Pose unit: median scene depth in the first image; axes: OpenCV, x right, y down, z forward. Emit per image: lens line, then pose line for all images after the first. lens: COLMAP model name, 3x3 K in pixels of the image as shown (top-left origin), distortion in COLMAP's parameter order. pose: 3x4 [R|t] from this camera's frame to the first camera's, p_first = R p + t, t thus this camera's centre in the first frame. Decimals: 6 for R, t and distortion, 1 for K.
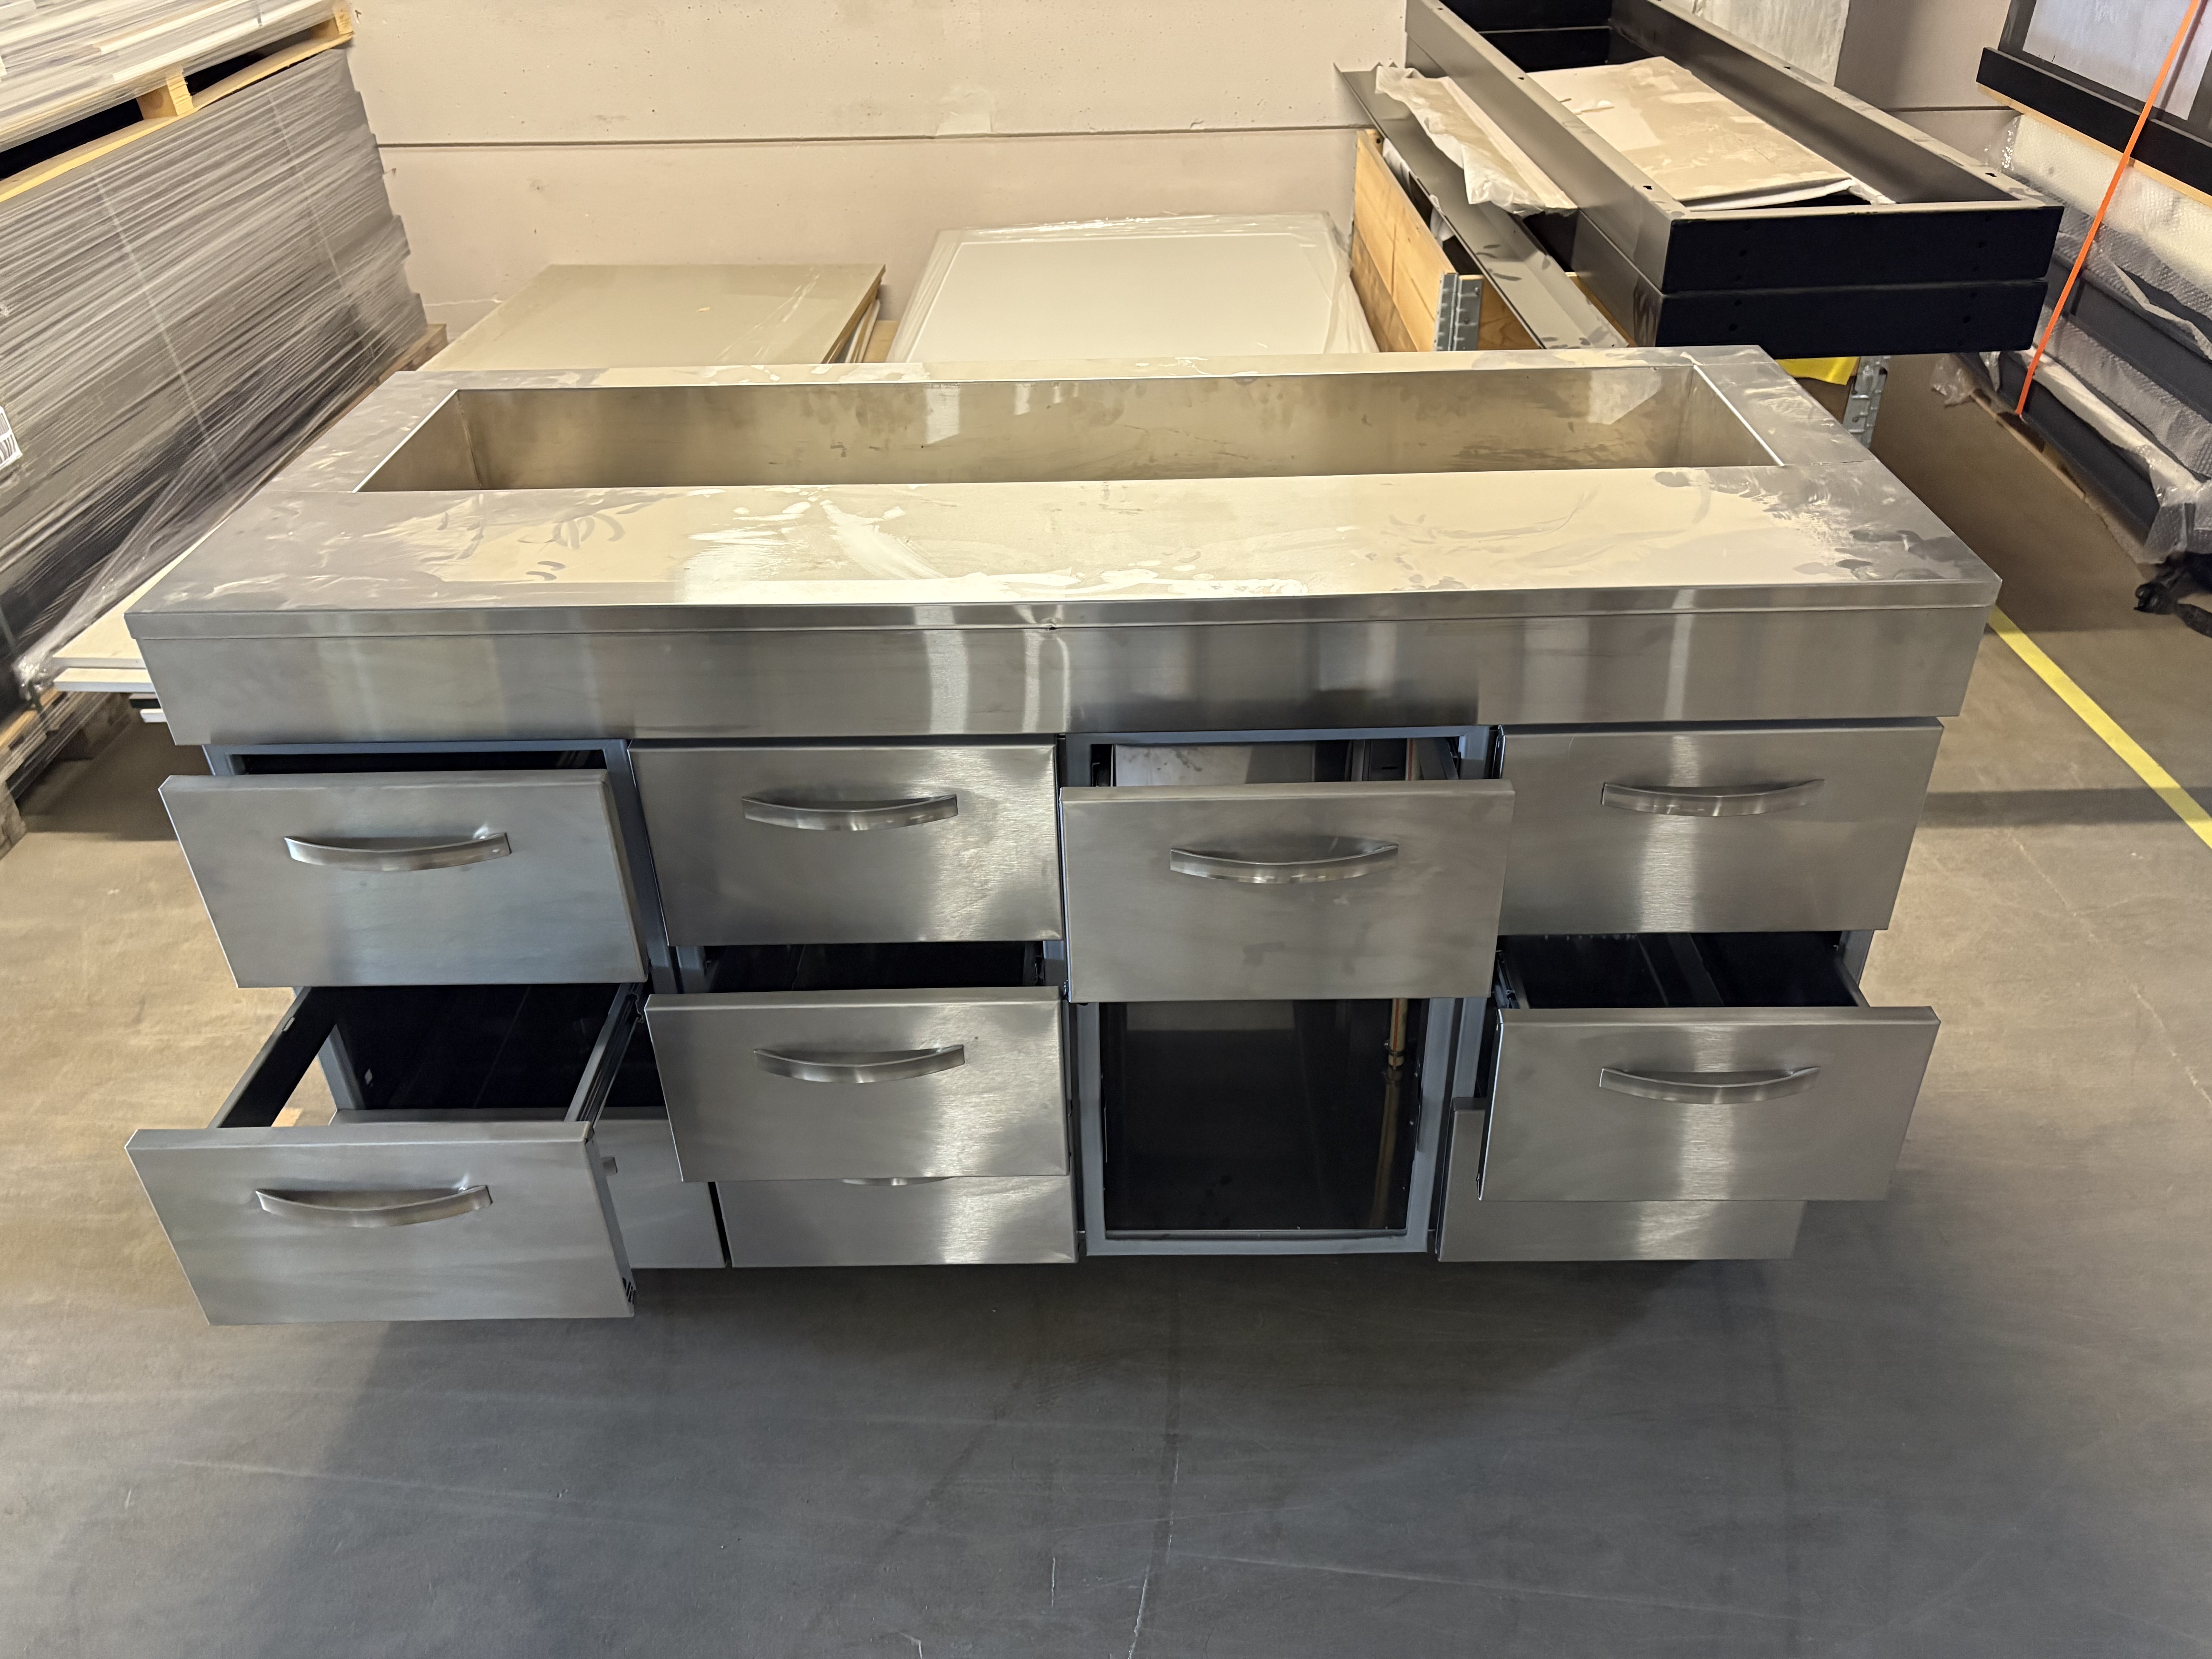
lens RADIAL K [[1680.1, 0, 1113.7], [0, 1680.1, 838.0], [0, 0, 1]] dist [0.047589, -0.052483]
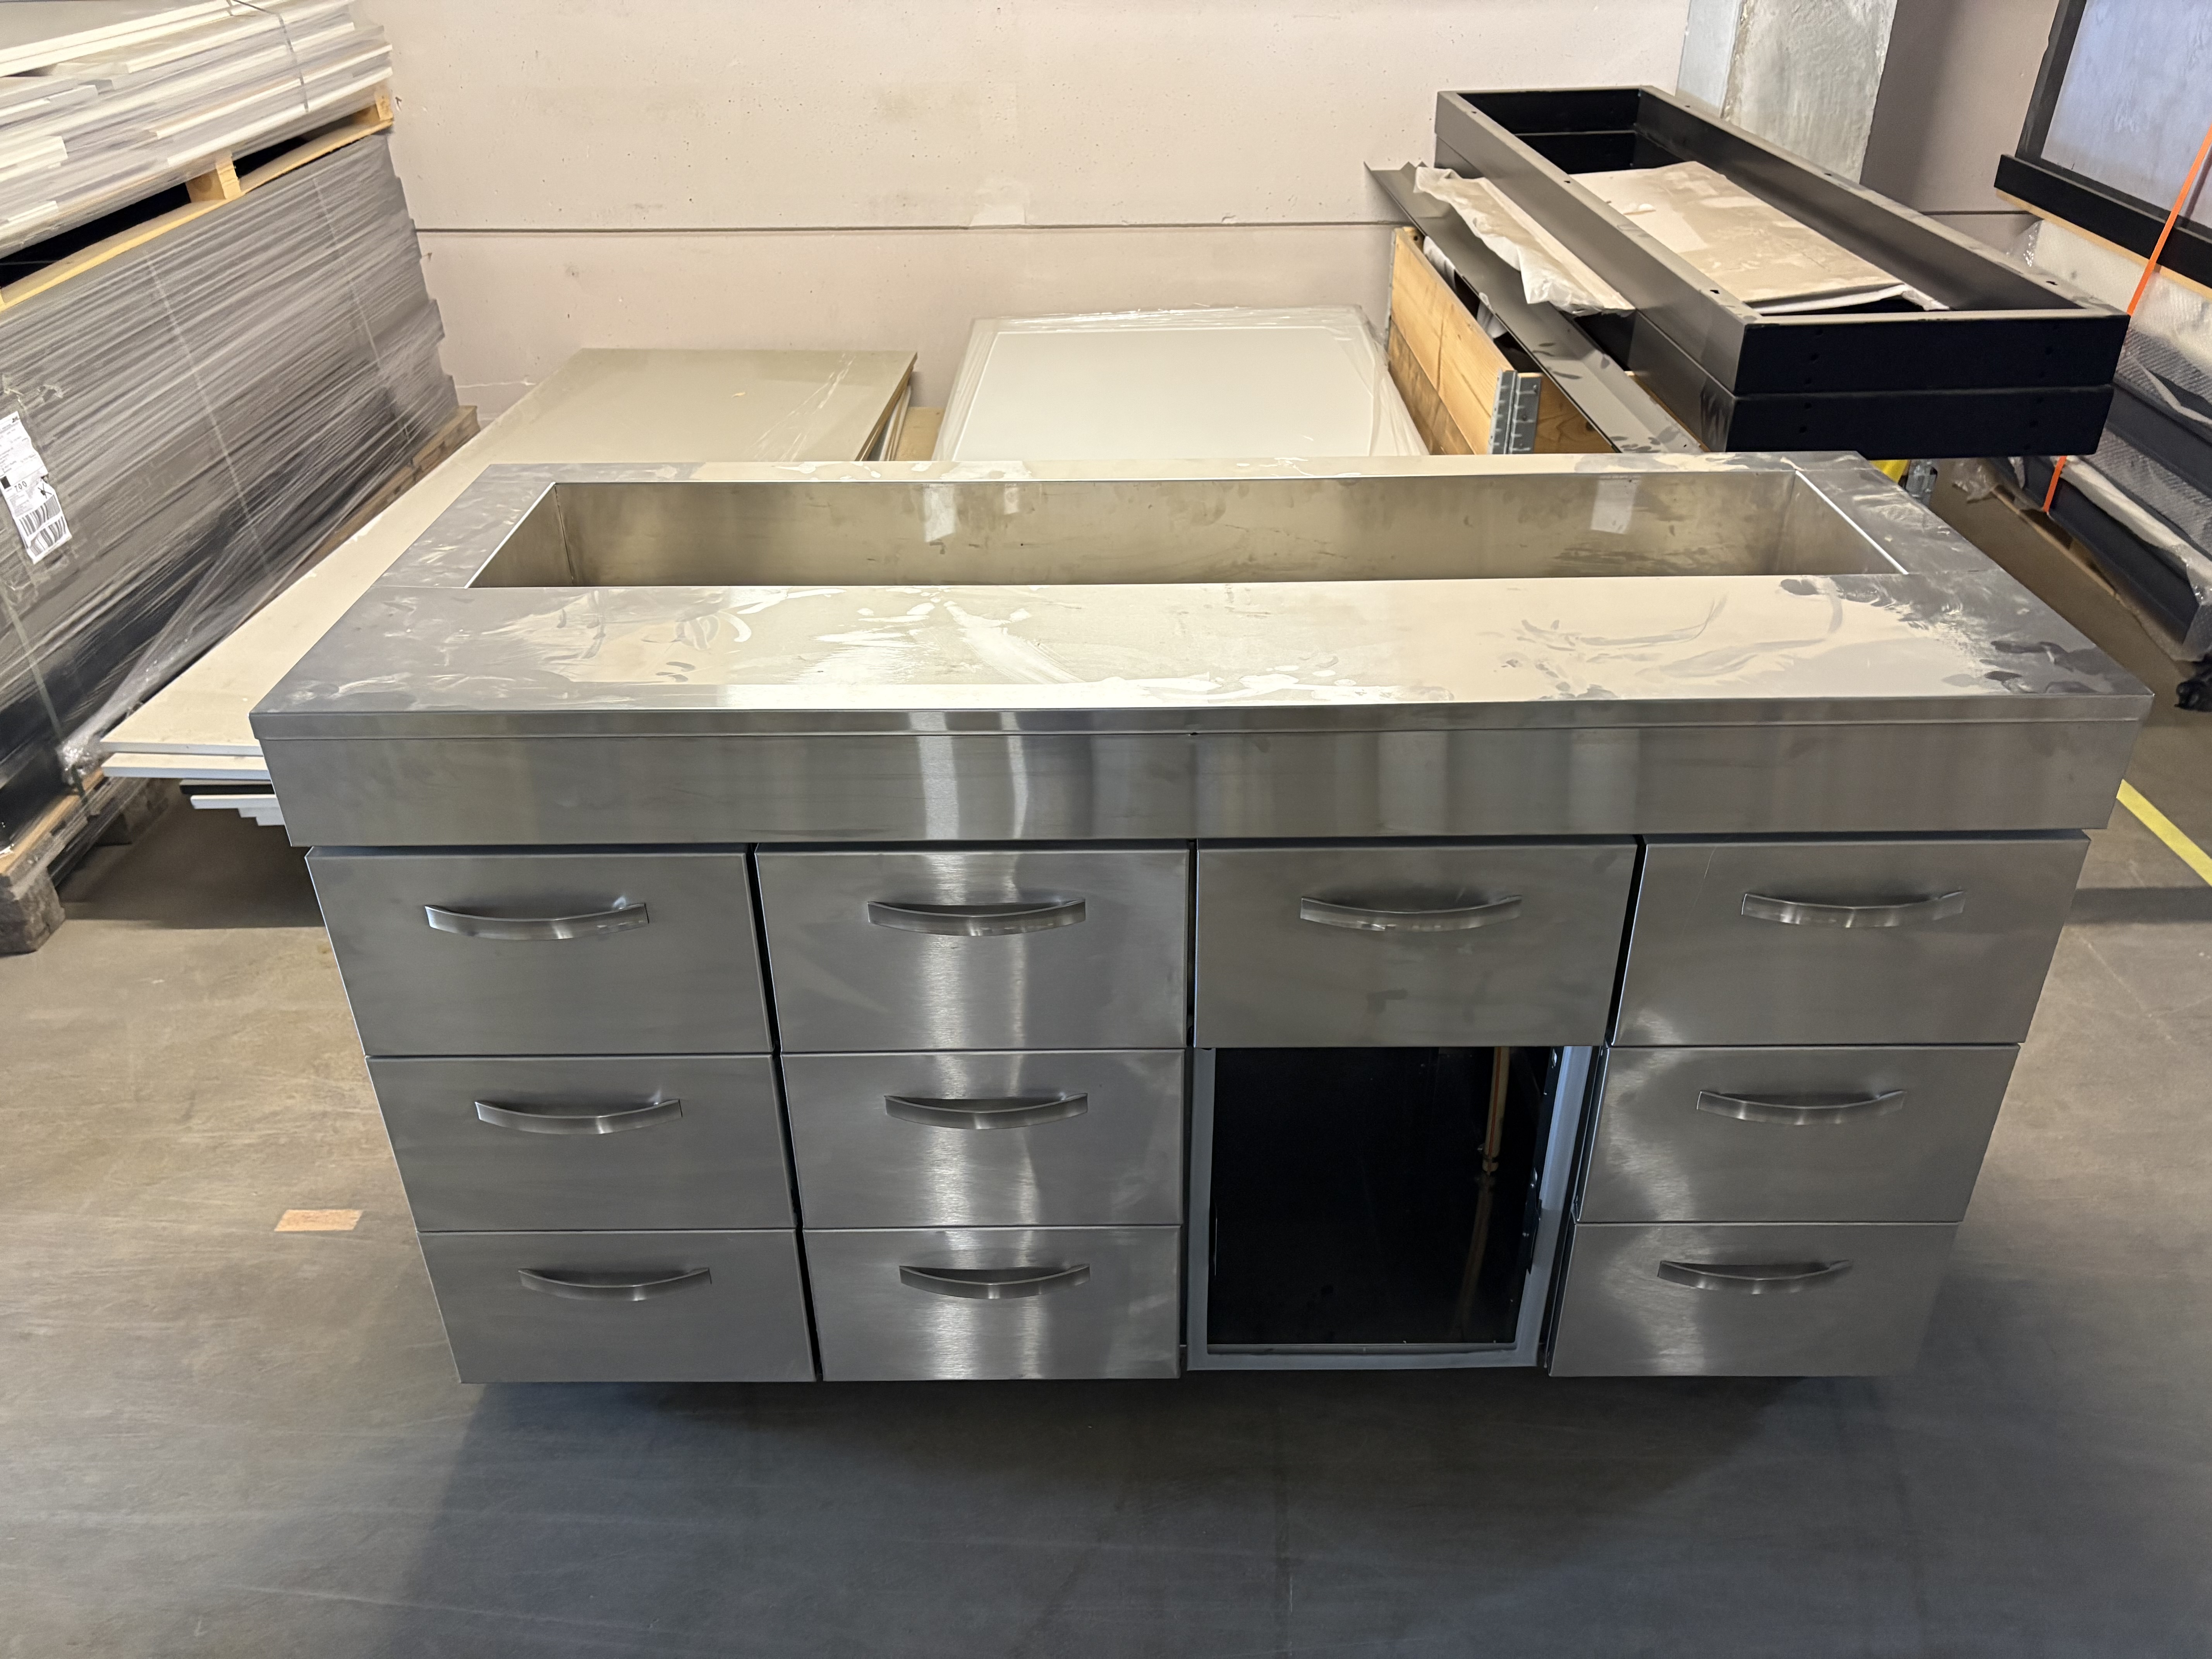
lens RADIAL K [[1680.1, 0, 1117.9], [0, 1680.1, 839.5], [0, 0, 1]] dist [0.047589, -0.052483]
pose [[0.999834, 0.006400, 0.017047, -0.060806], [-0.005658, 0.999050, -0.043200, -0.012548], [-0.017308, 0.043096, 0.998921, 0.011695]]
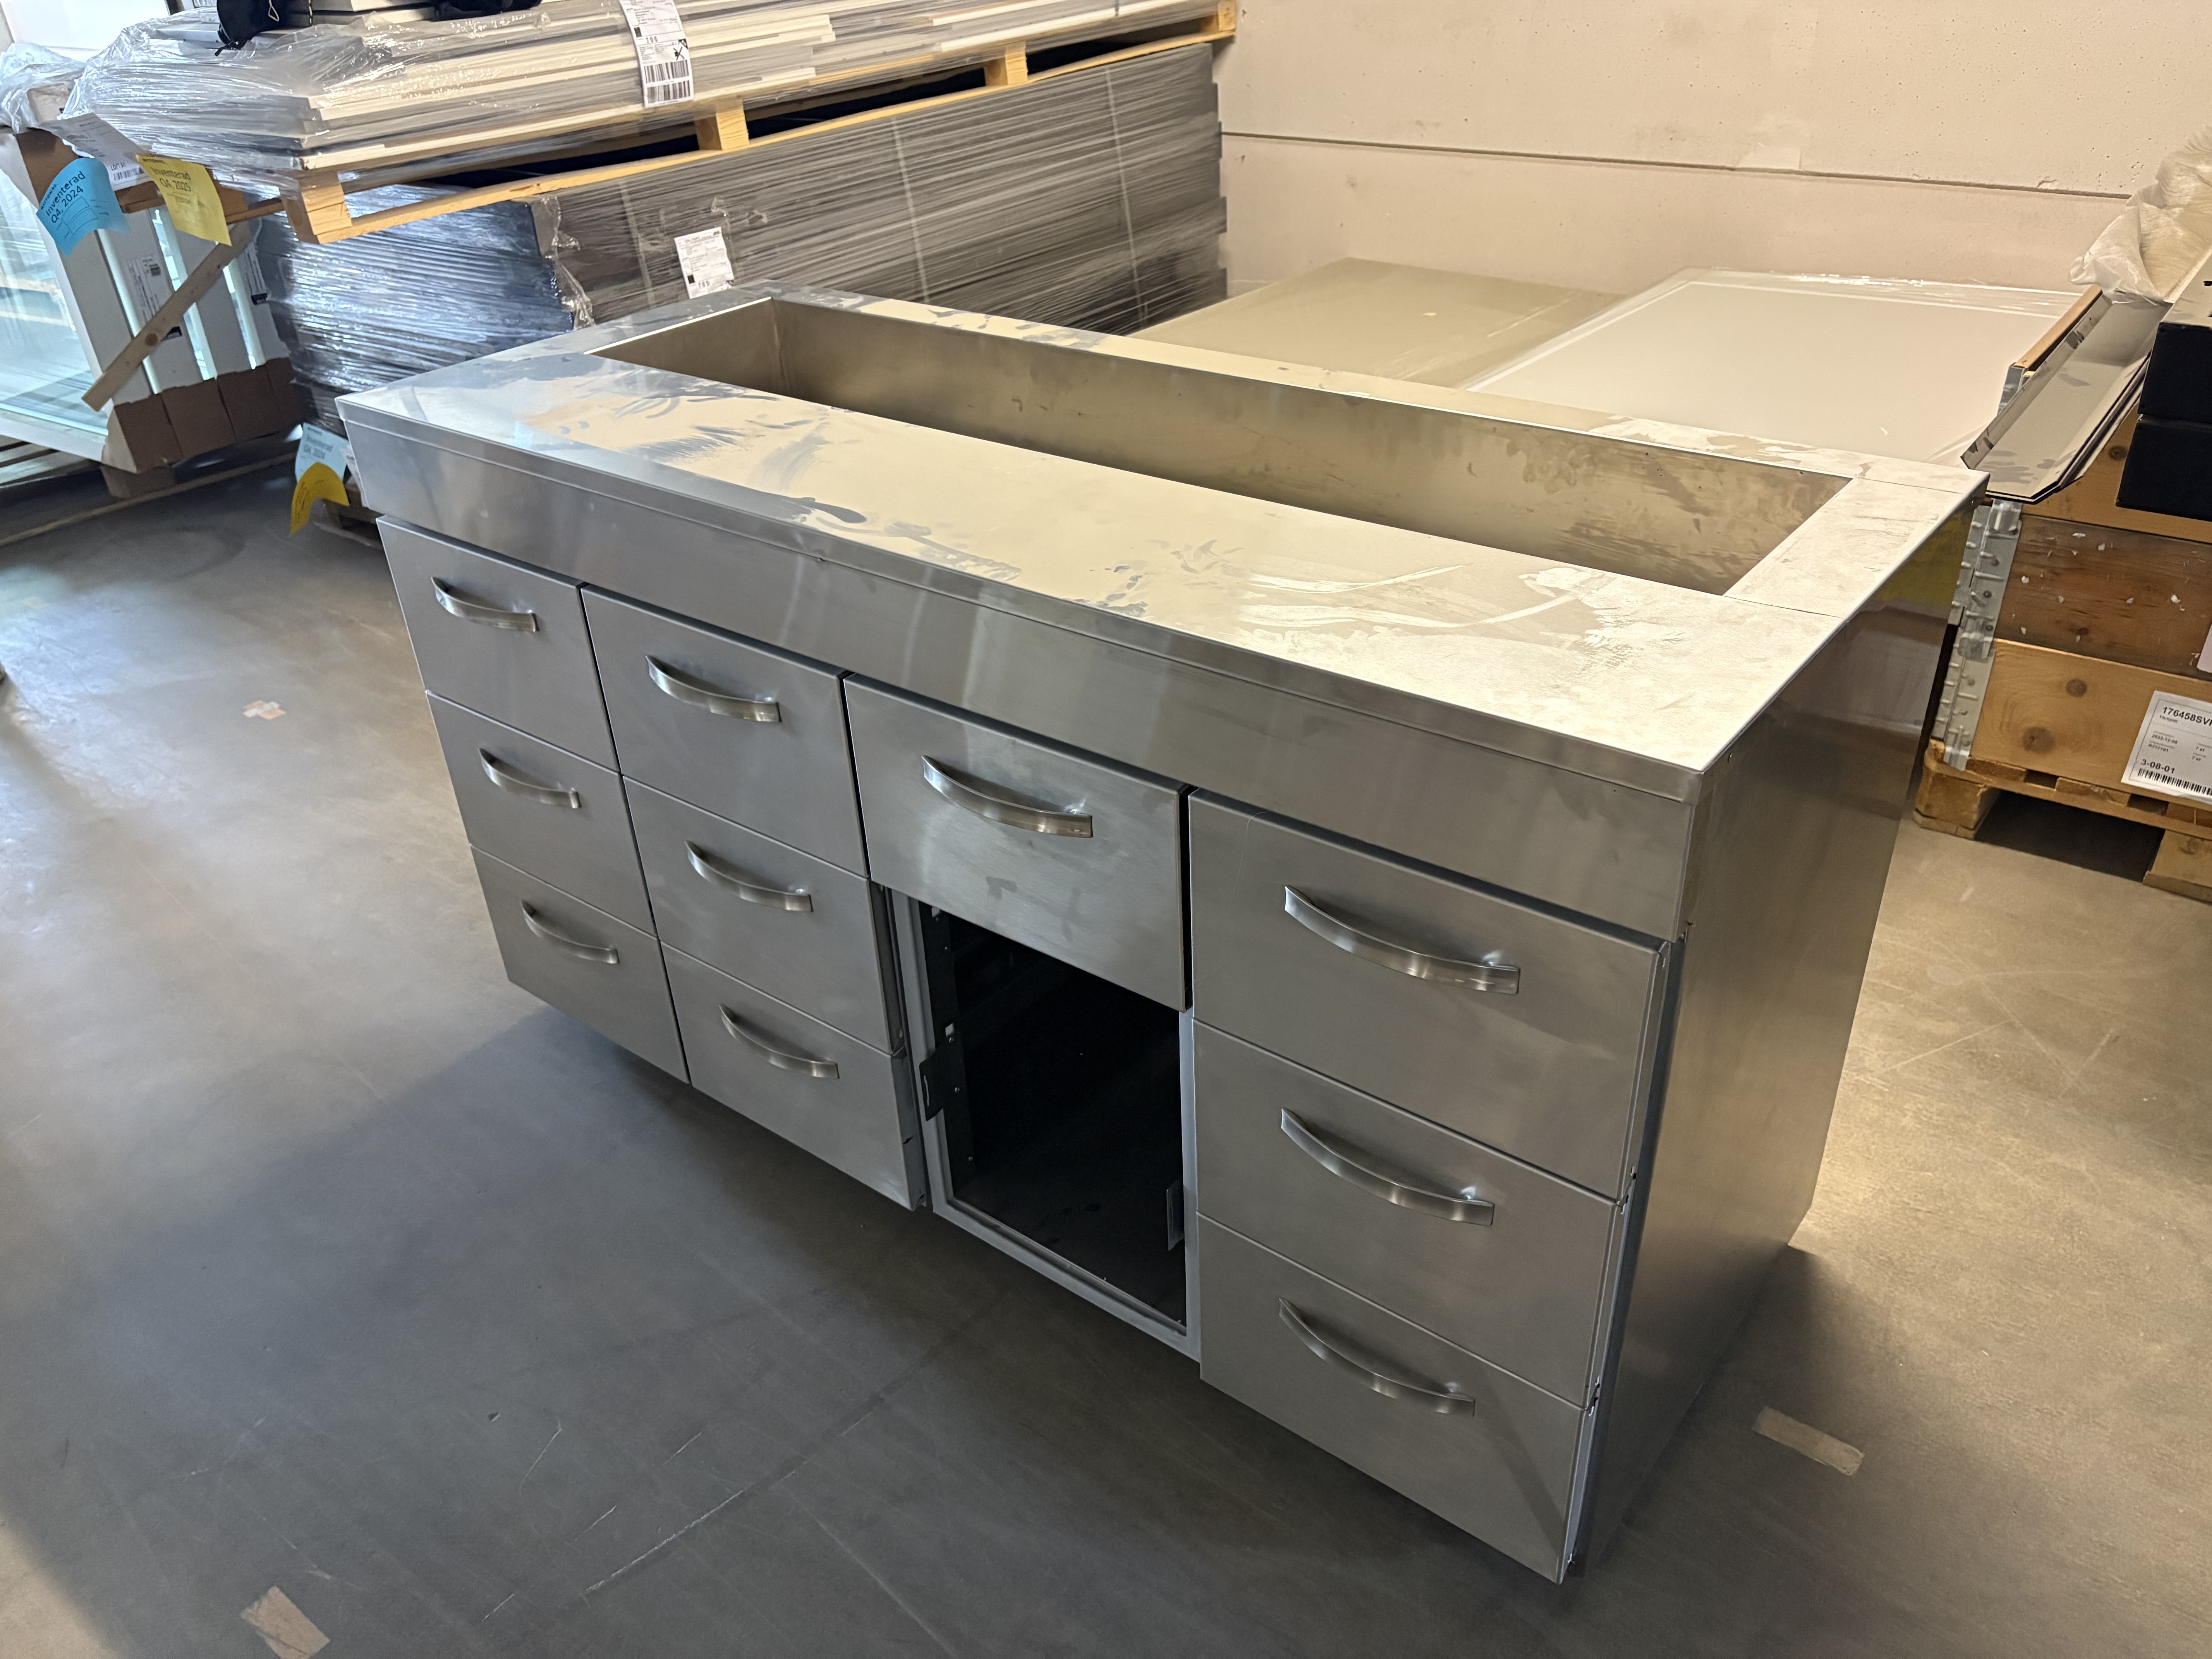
lens RADIAL K [[1680.1, 0, 1101.5], [0, 1680.1, 837.9], [0, 0, 1]] dist [0.047589, -0.052483]
pose [[0.788364, 0.305334, -0.534091, 0.437242], [-0.314188, 0.946219, 0.077174, -0.060292], [0.528931, 0.106964, 0.841897, 0.145653]]
